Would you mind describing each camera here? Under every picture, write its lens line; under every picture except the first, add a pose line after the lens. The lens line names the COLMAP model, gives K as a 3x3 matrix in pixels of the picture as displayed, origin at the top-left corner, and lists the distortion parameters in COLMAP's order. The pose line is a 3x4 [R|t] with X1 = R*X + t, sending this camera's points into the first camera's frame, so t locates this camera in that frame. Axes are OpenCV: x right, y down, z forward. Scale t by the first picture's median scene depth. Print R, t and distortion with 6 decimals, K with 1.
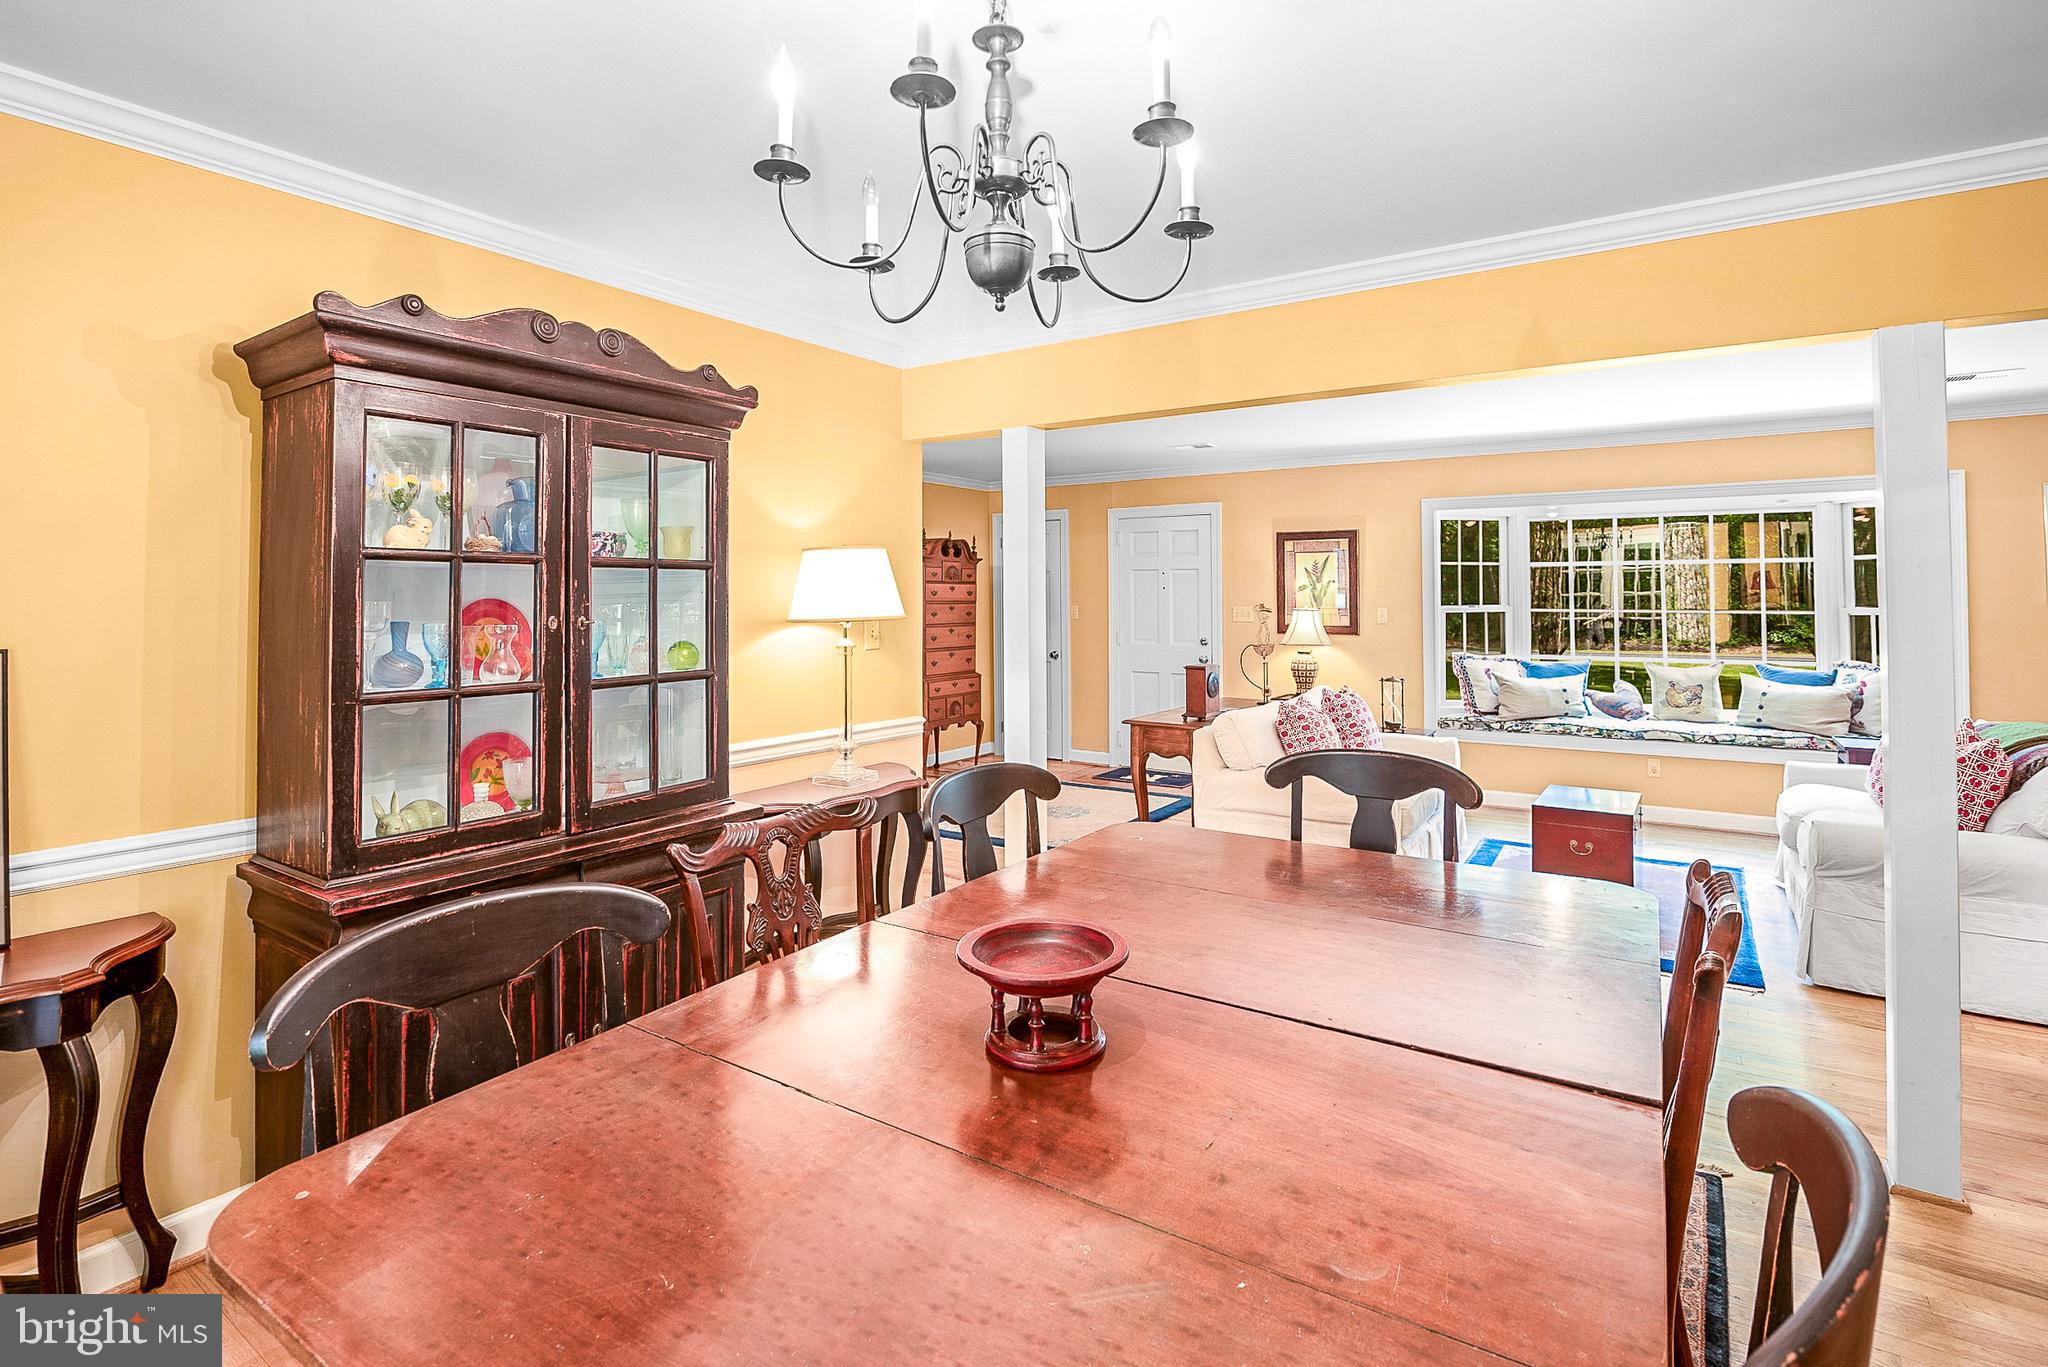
lens RADIAL K [[987.6, 0, 1021.6], [0, 987.6, 574.6], [0, 0, 1]] dist [-0.015446, 0.000021]
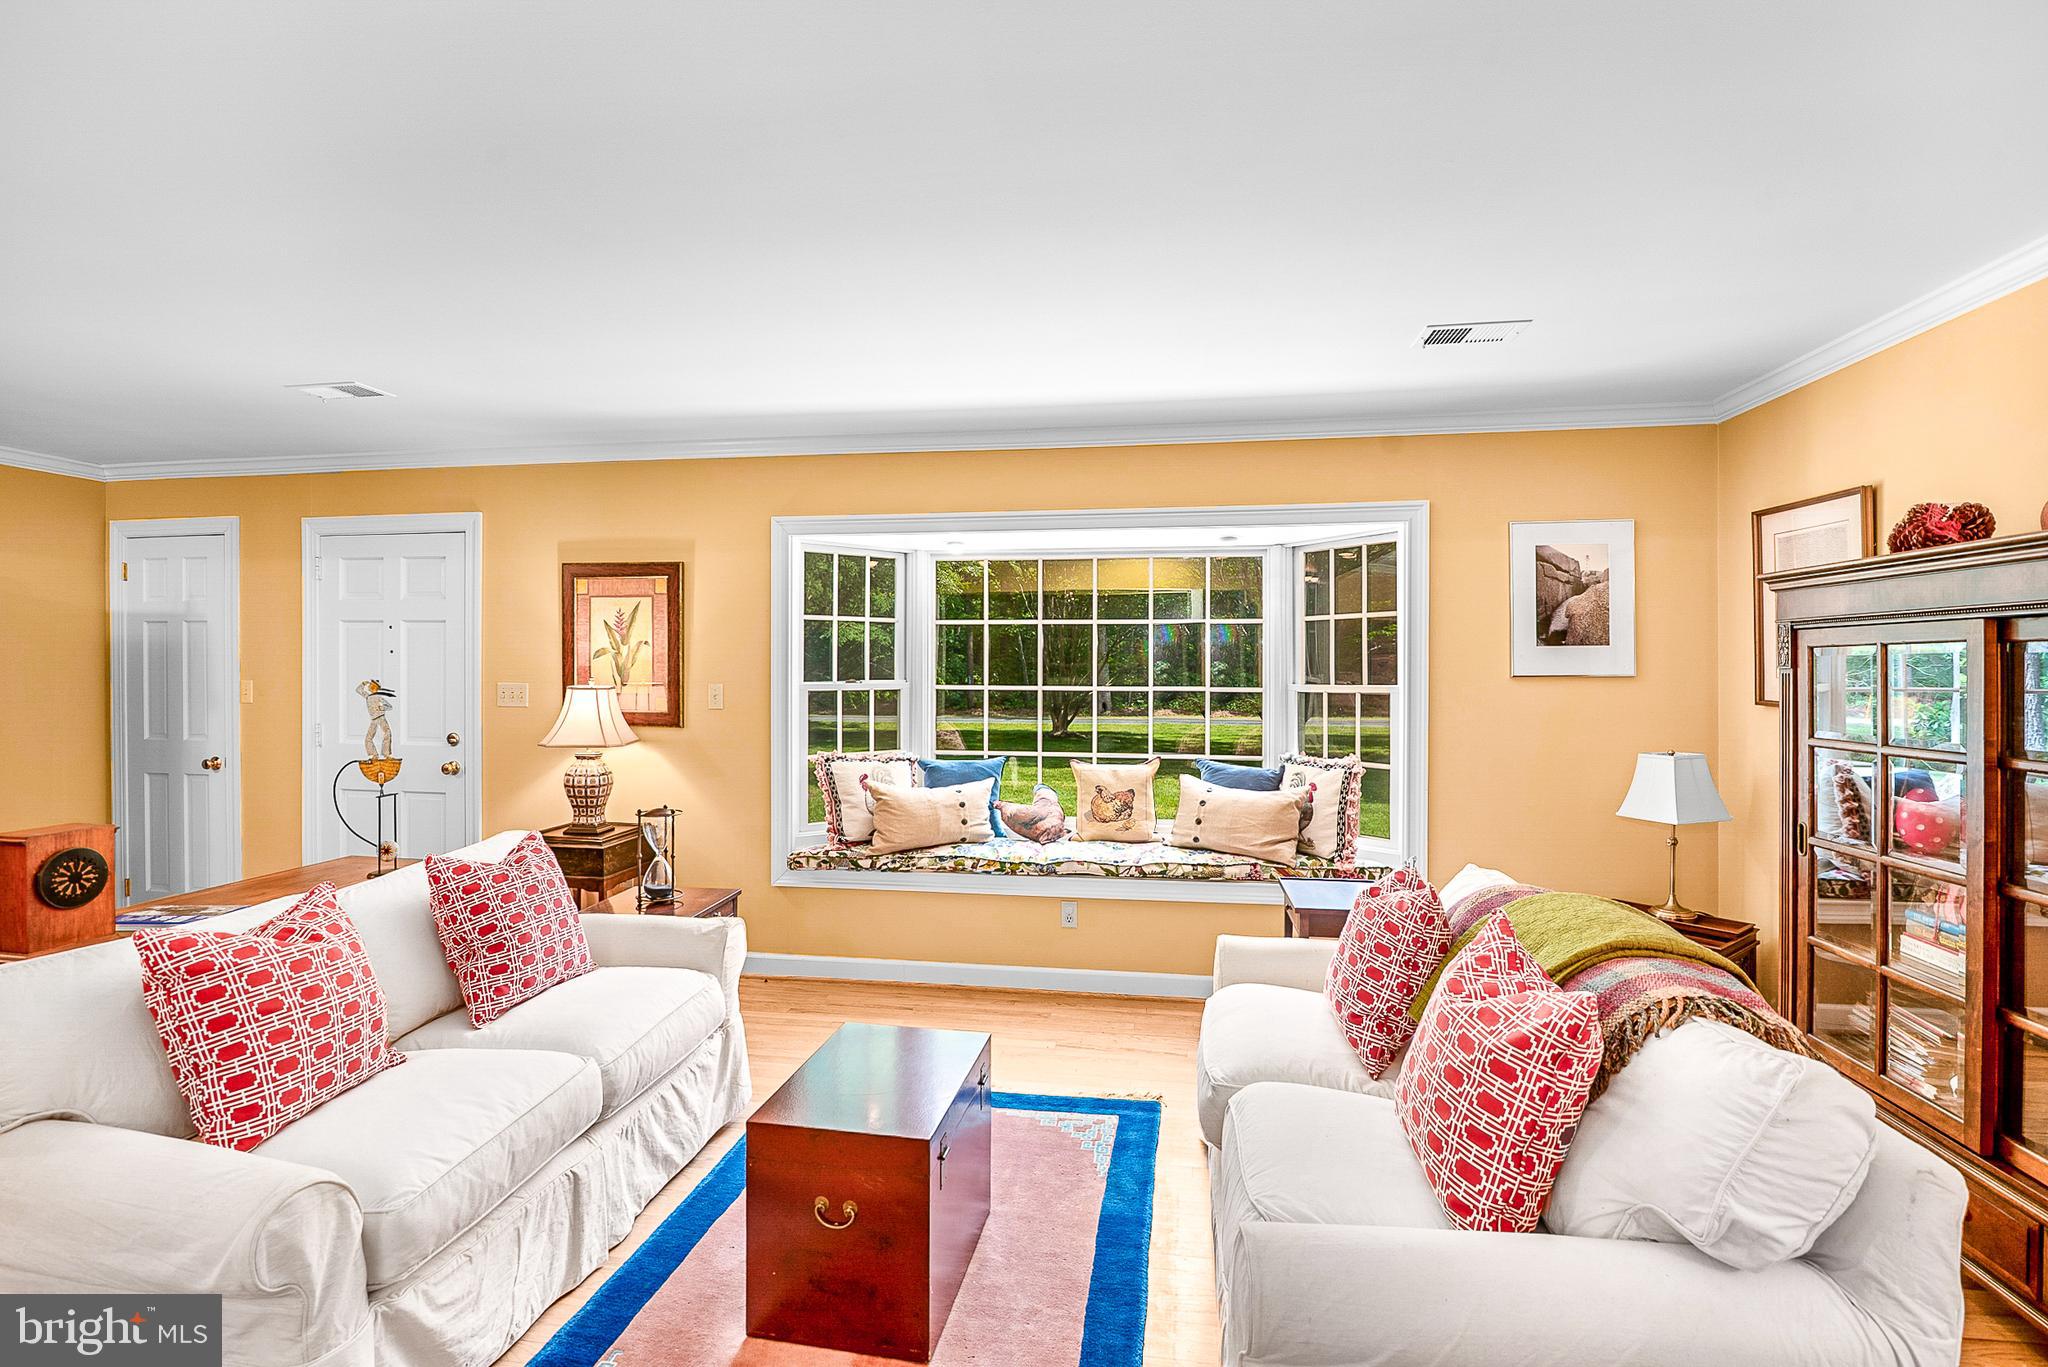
lens RADIAL K [[941.2, 0, 1026.1], [0, 941.2, 672.9], [0, 0, 1]] dist [-0.003427, -0.000094]
pose [[0.908154, 0.001185, 0.418635, 0.311341], [-0.012962, 0.999596, 0.025289, 0.008521], [-0.418436, -0.028392, 0.907802, 0.379533]]
